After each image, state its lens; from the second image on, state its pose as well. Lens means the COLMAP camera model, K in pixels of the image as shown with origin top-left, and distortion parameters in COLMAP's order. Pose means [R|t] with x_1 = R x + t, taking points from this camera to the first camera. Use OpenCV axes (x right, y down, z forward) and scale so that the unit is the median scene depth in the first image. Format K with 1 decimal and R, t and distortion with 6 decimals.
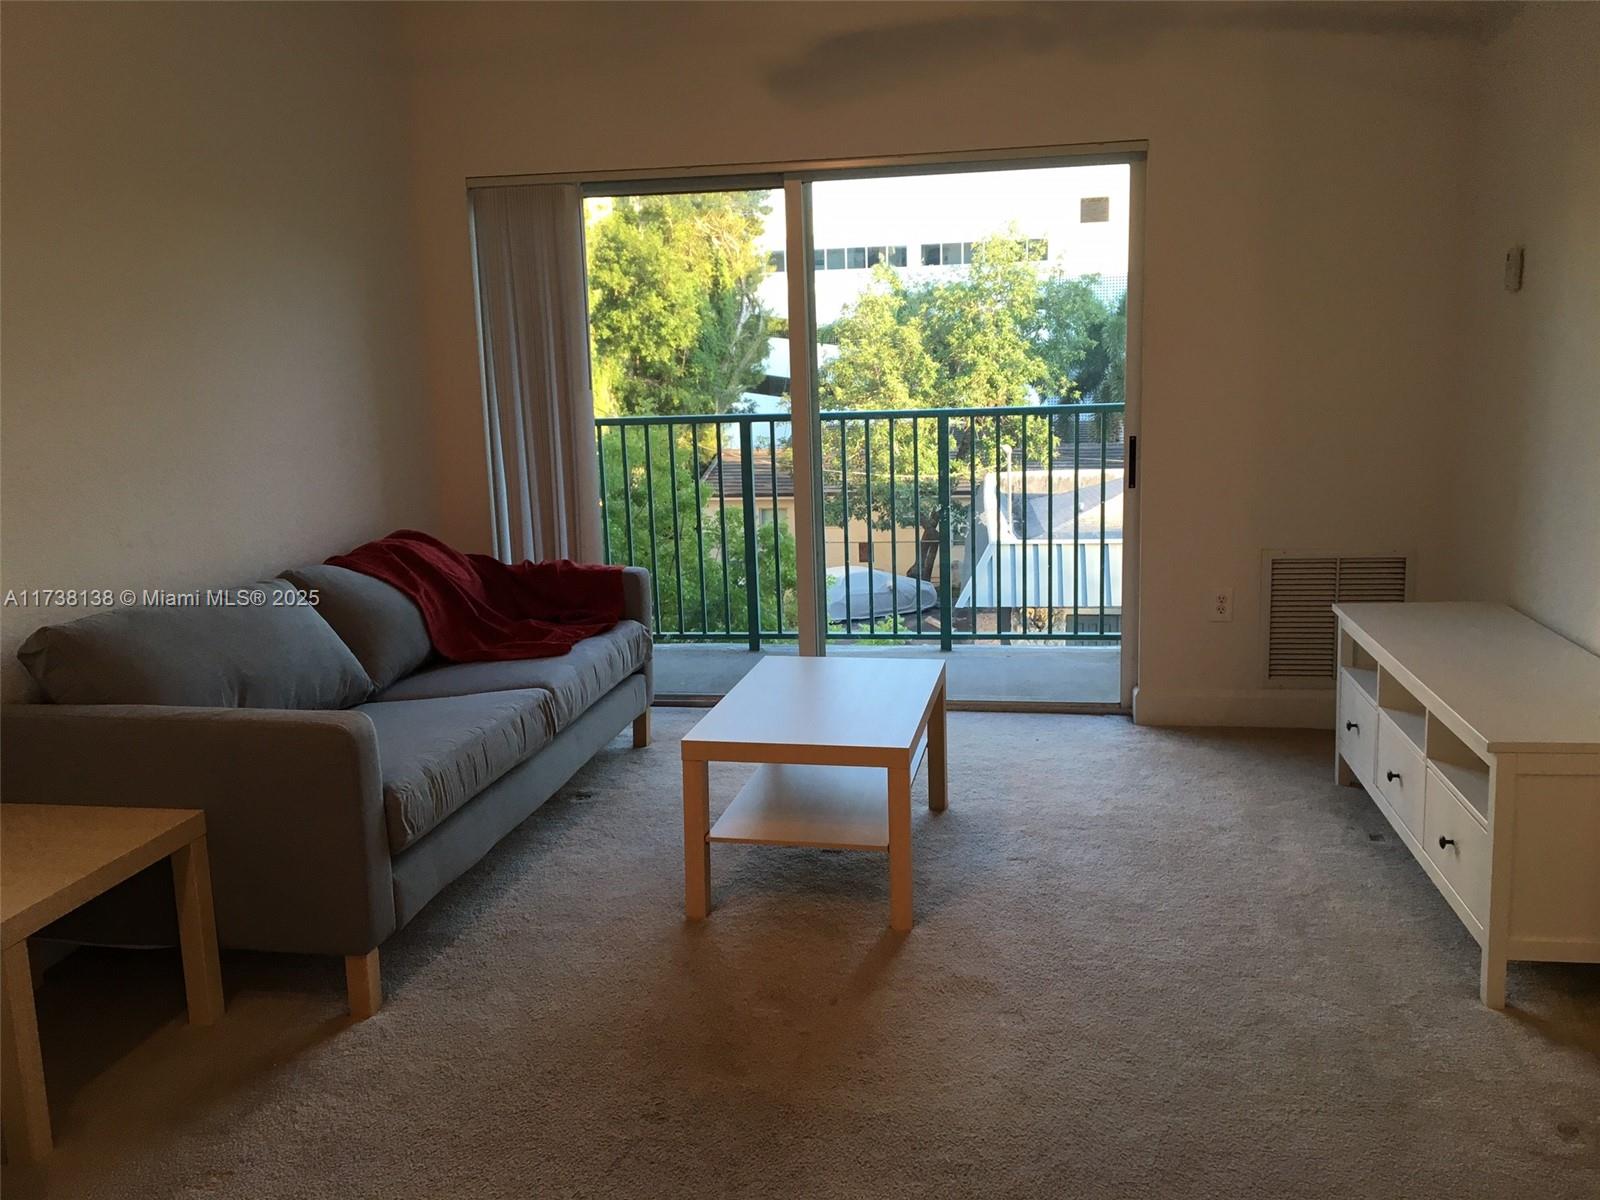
lens RADIAL K [[1343.0, 0, 811.6], [0, 1343.0, 604.0], [0, 0, 1]] dist [0.084131, -0.118031]
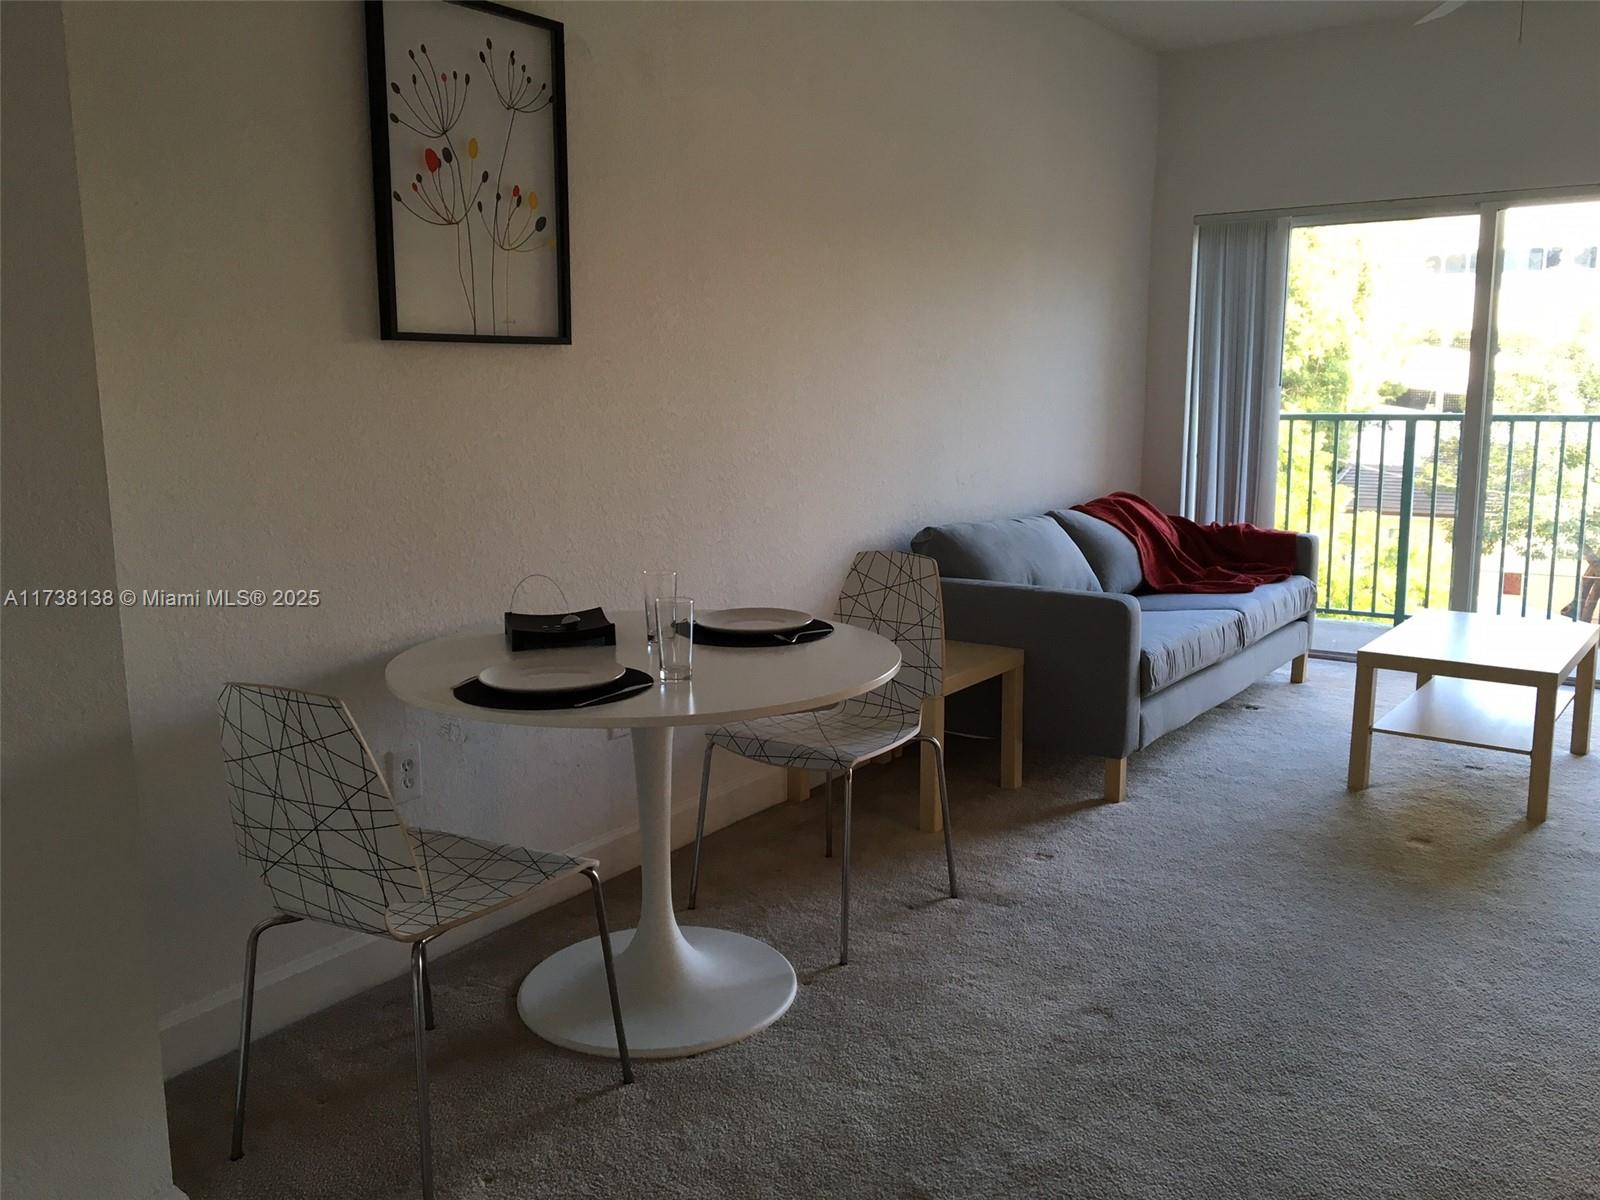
lens RADIAL K [[1343.0, 0, 801.9], [0, 1343.0, 601.5], [0, 0, 1]] dist [0.084131, -0.118031]
pose [[0.901929, 0.093096, -0.421730, -0.025357], [-0.096191, 0.995265, 0.013983, 0.069068], [0.421035, 0.027955, 0.906613, -0.334545]]
